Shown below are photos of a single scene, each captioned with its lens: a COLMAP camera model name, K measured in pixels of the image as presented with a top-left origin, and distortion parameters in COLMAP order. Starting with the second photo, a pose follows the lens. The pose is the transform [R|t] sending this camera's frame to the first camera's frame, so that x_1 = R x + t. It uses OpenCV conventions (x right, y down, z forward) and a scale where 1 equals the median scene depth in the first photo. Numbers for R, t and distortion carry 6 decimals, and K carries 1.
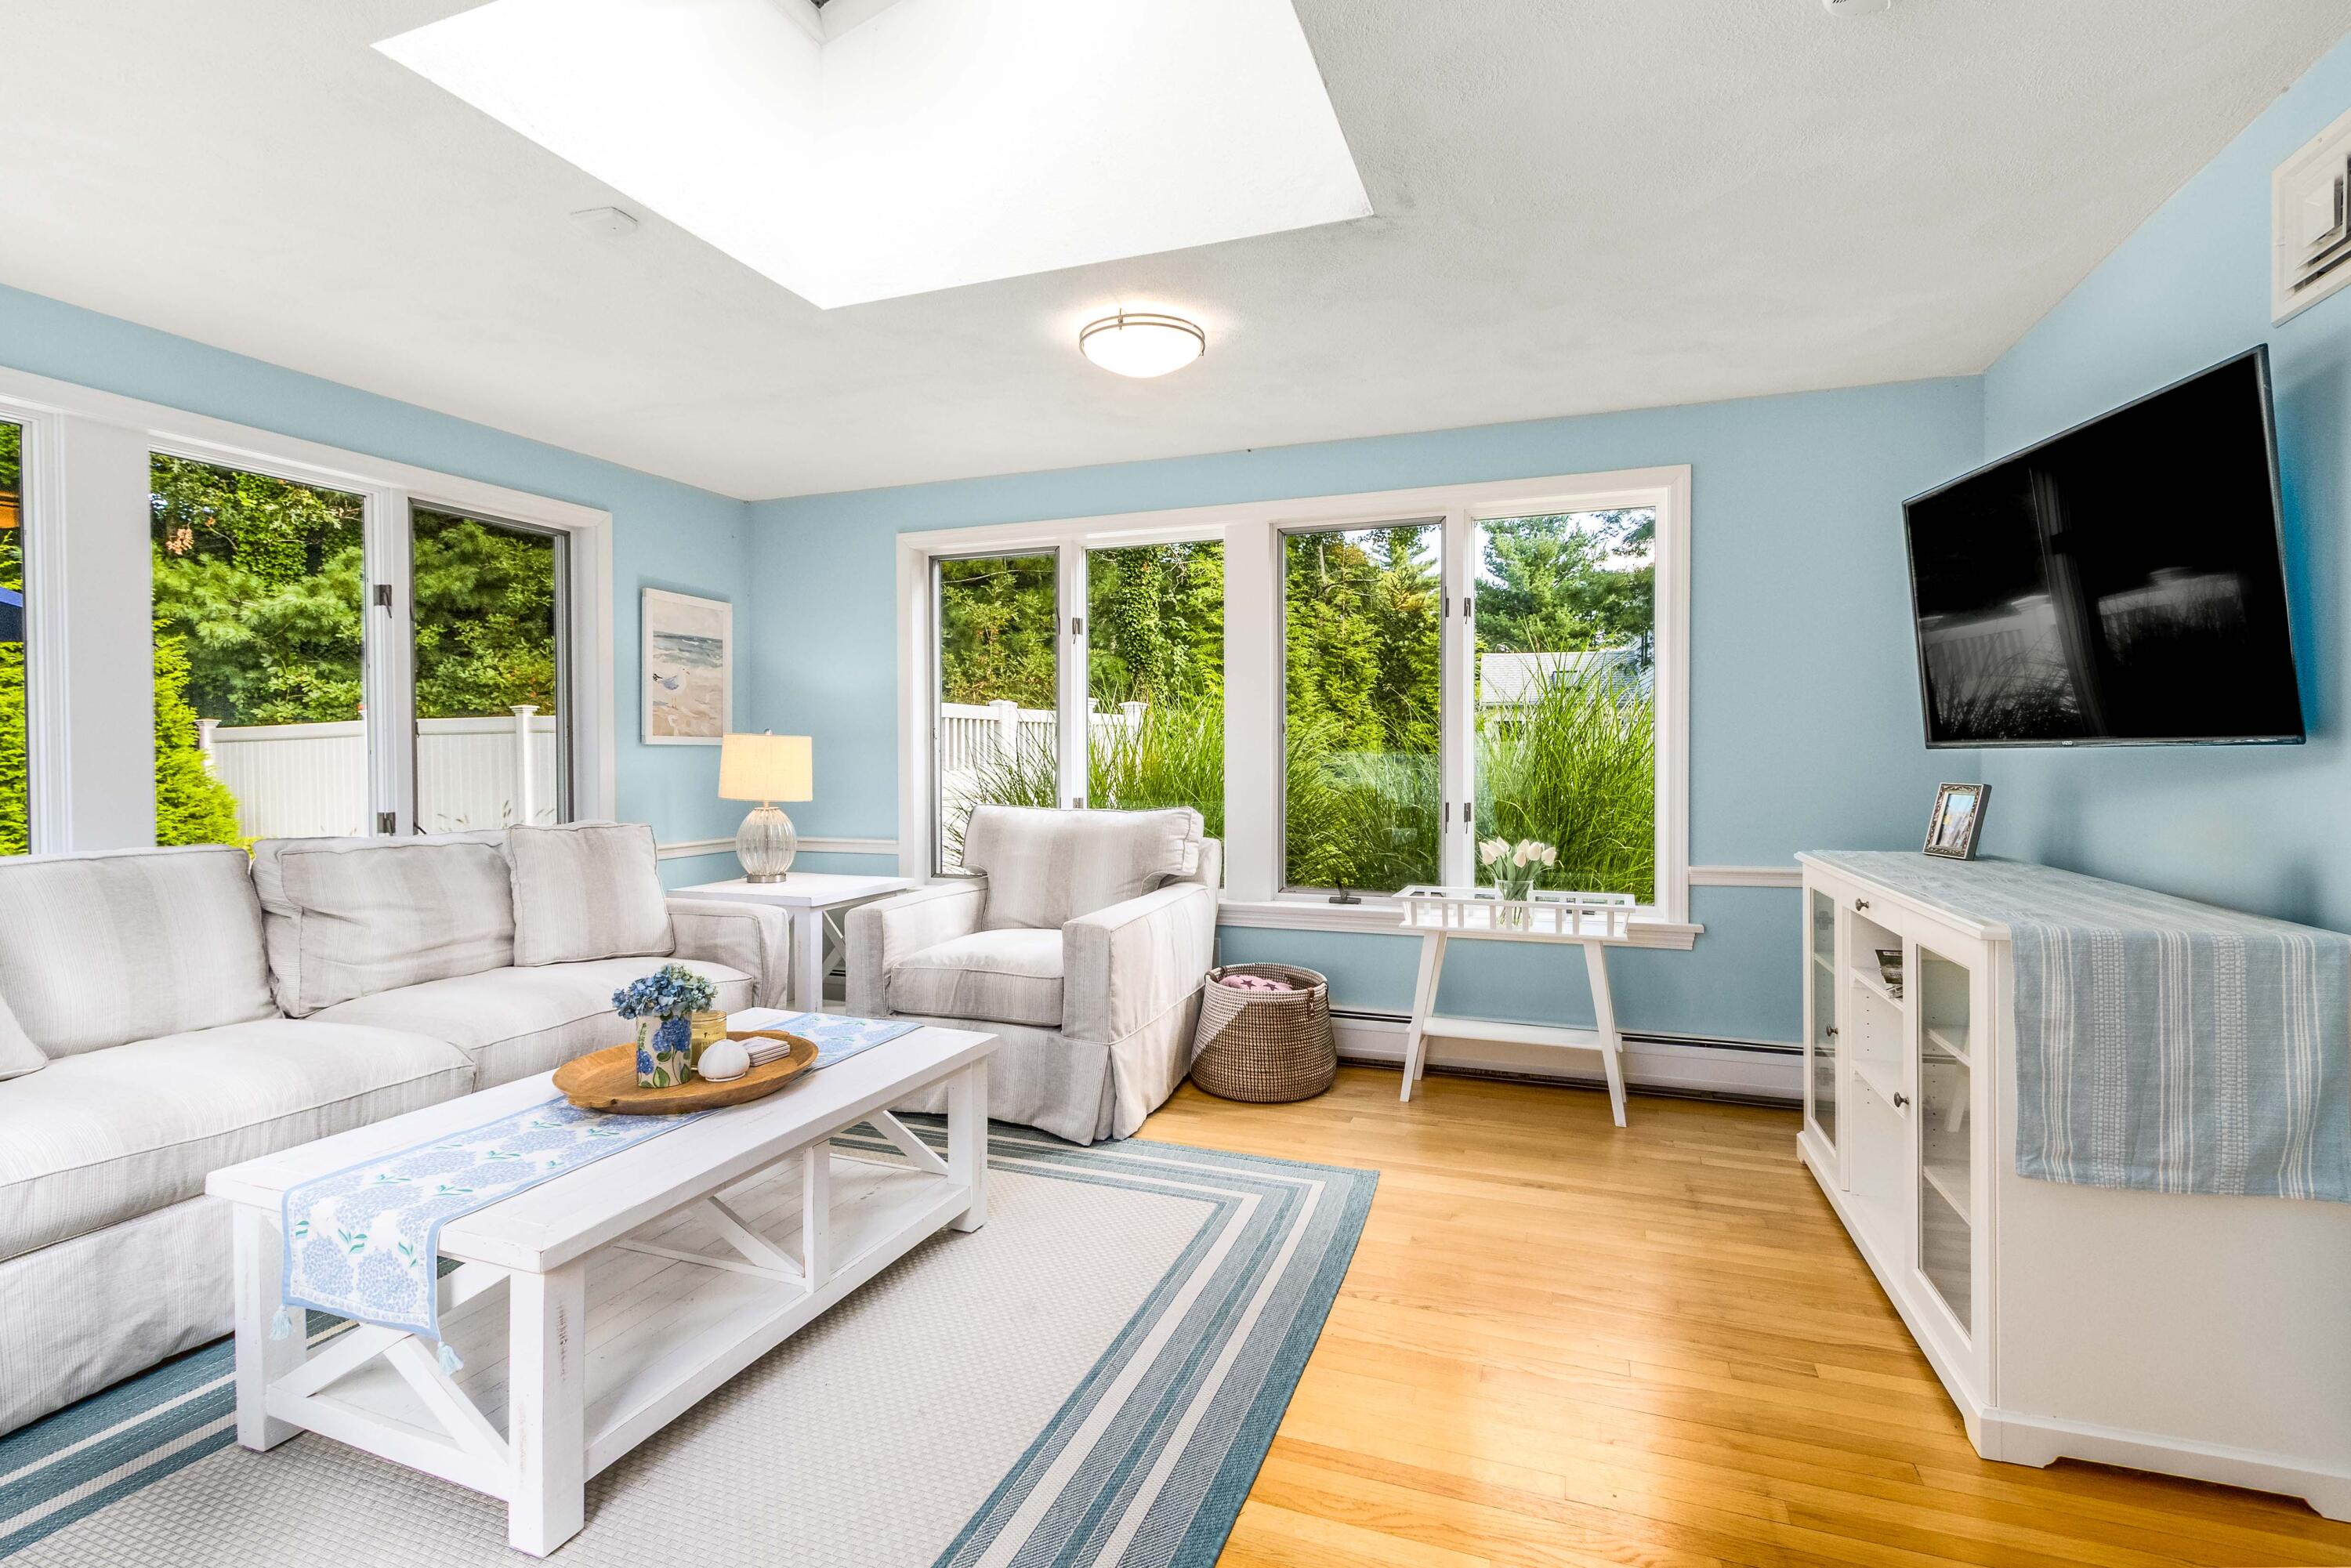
lens RADIAL K [[1106.0, 0, 1177.8], [0, 1106.0, 748.9], [0, 0, 1]] dist [-0.023580, -0.000121]
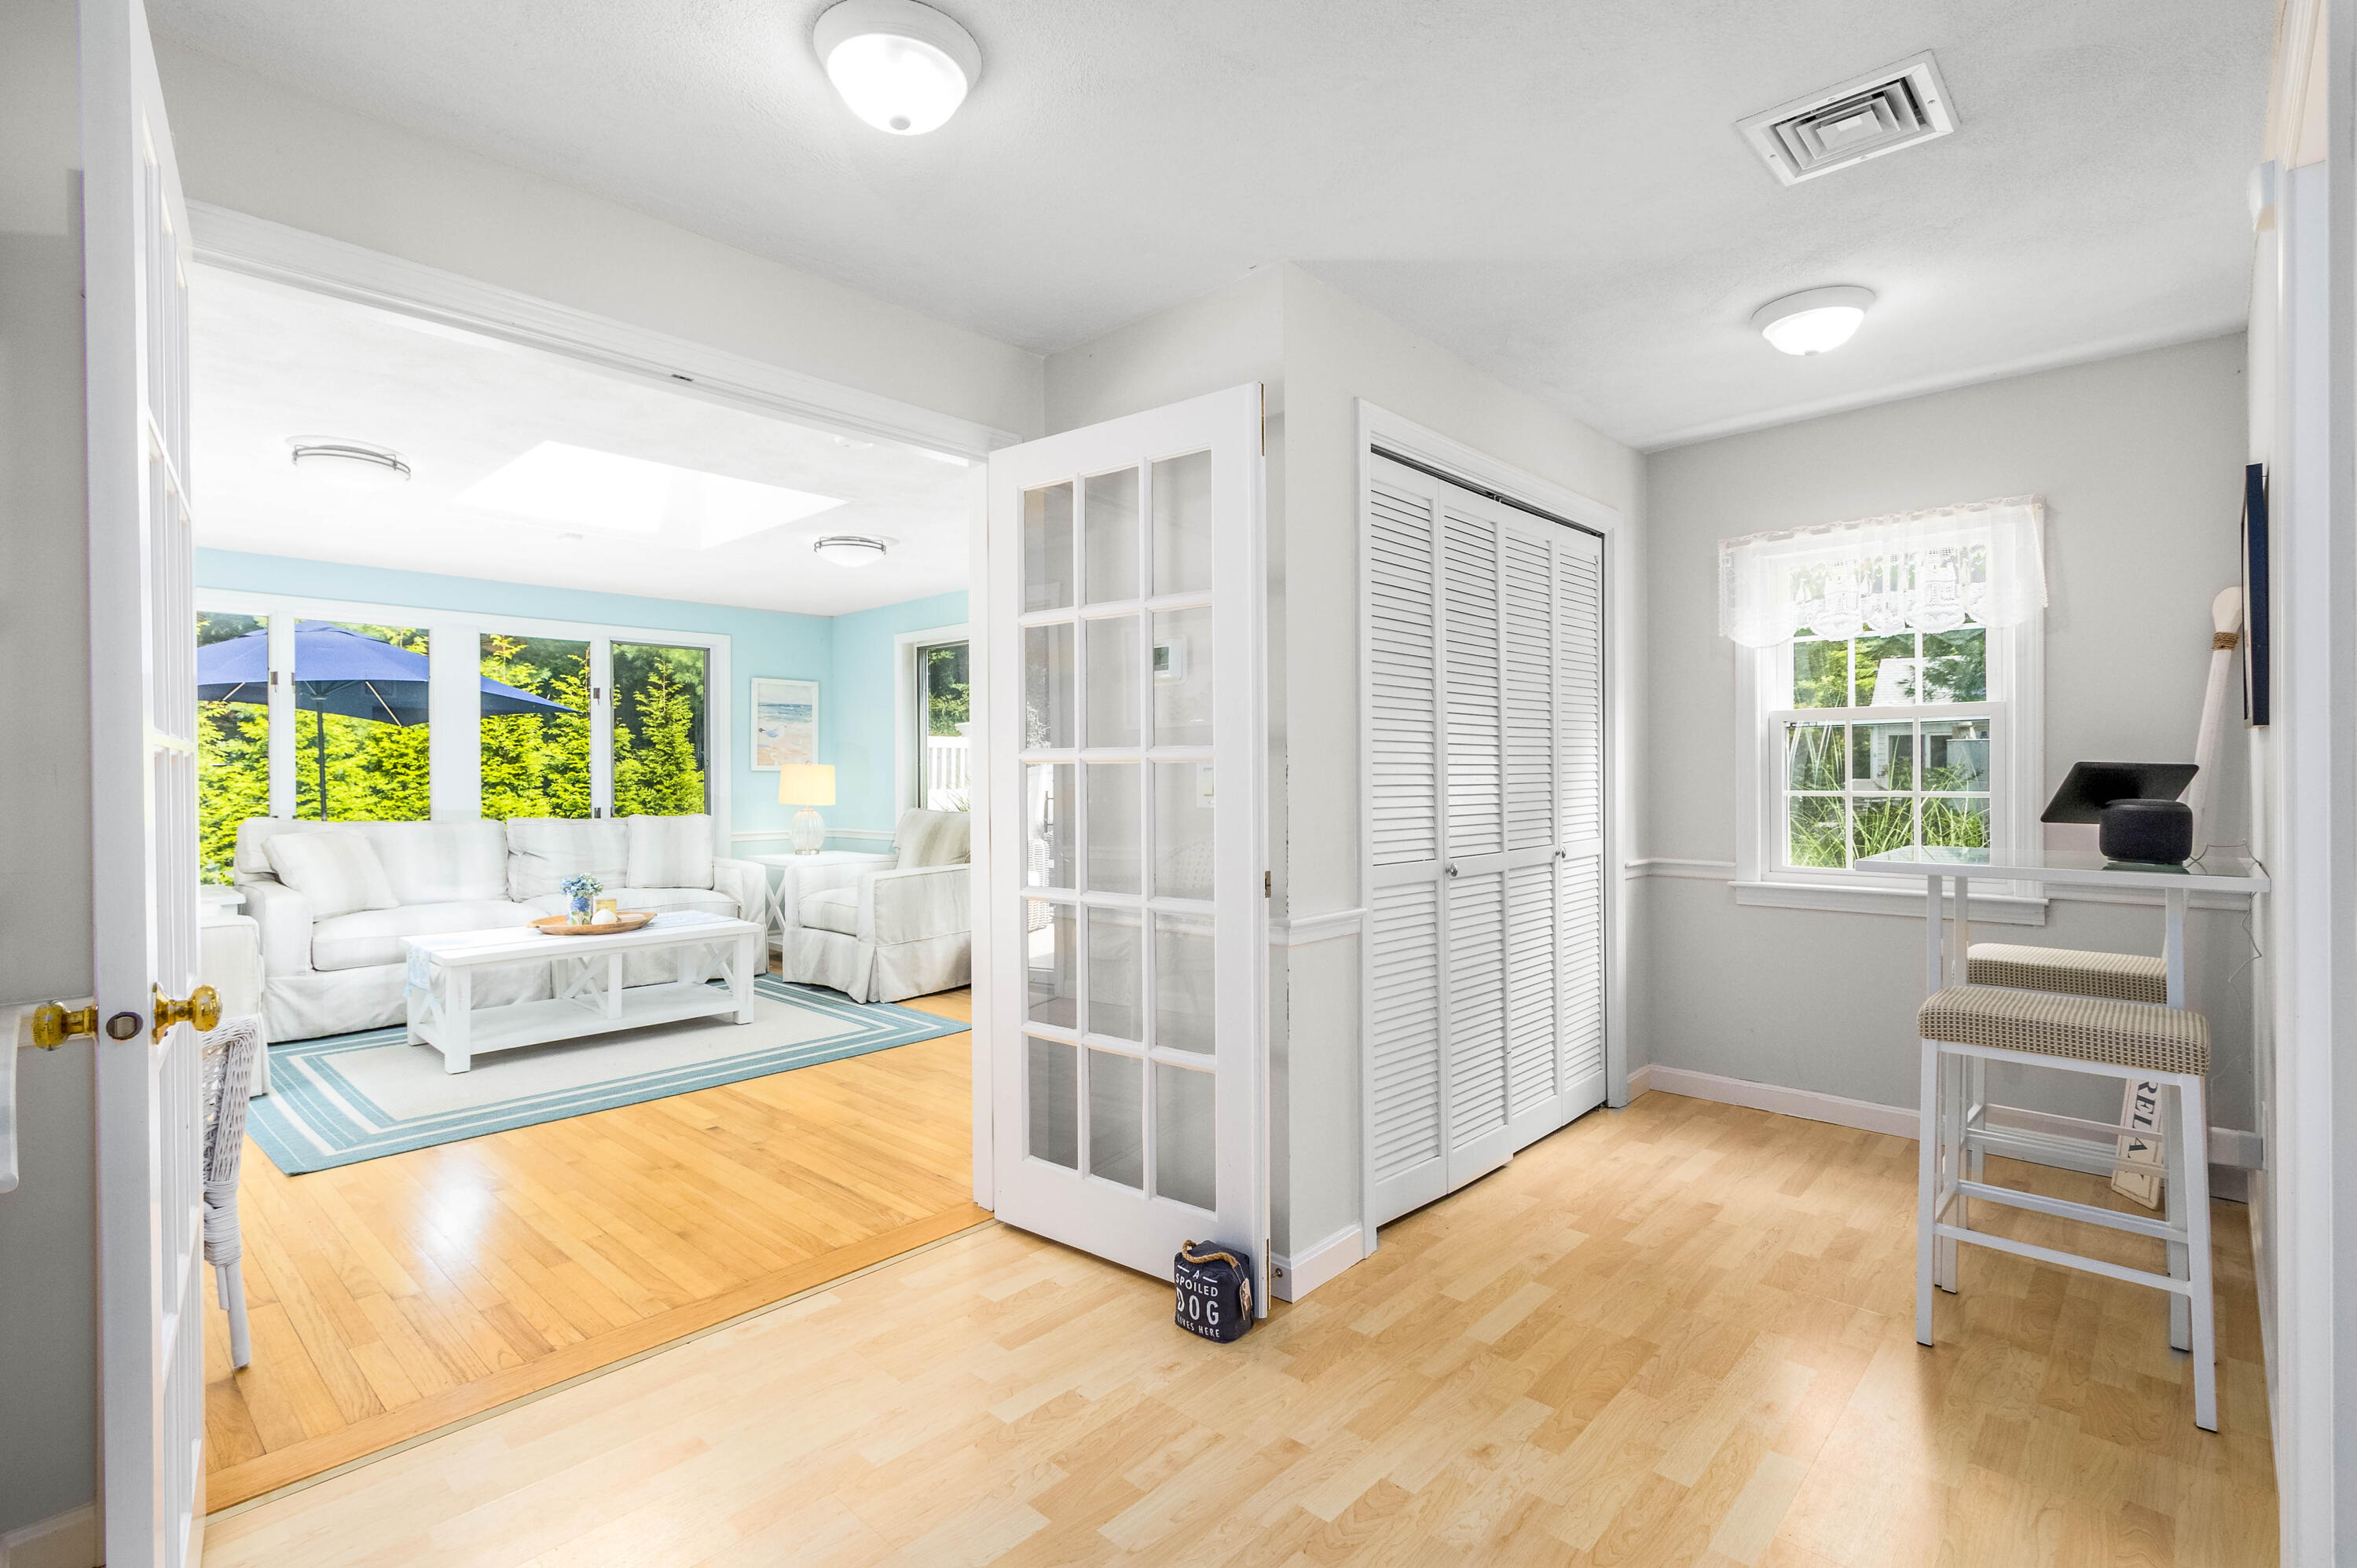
lens RADIAL K [[1102.5, 0, 1168.6], [0, 1102.5, 769.7], [0, 0, 1]] dist [0.002298, -0.000002]
pose [[0.912550, 0.000919, -0.408964, 1.062448], [0.002164, 0.999973, 0.007077, -0.020668], [0.408959, -0.007343, 0.912523, -0.386292]]
